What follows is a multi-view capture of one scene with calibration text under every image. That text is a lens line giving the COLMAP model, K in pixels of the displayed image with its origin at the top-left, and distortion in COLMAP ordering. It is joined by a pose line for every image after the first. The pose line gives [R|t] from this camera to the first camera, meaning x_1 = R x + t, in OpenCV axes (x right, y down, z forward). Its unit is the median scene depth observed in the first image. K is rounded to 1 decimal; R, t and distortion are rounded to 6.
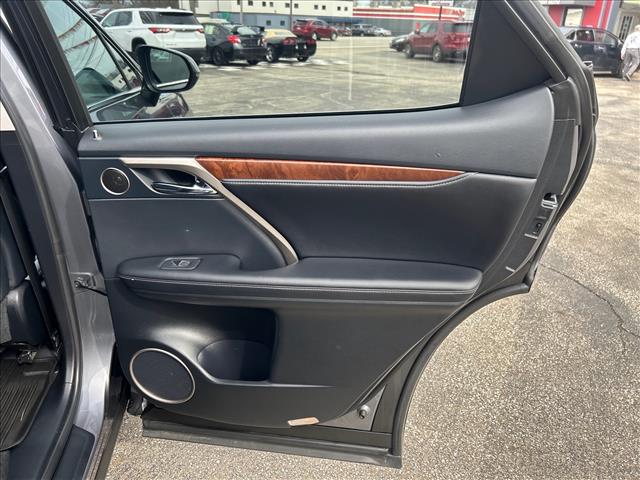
lens RADIAL K [[486.6, 0, 317.0], [0, 486.6, 241.2], [0, 0, 1]] dist [0.032835, -0.019404]
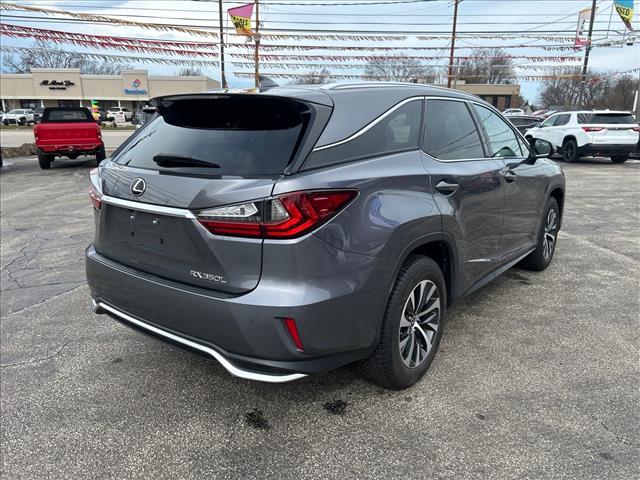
lens RADIAL K [[486.6, 0, 324.0], [0, 486.6, 240.4], [0, 0, 1]] dist [0.032835, -0.019404]
pose [[0.695915, 0.159072, -0.700284, 0.050750], [-0.283053, 0.956973, -0.063907, 0.038015], [0.659987, 0.242691, 0.710998, -0.090807]]
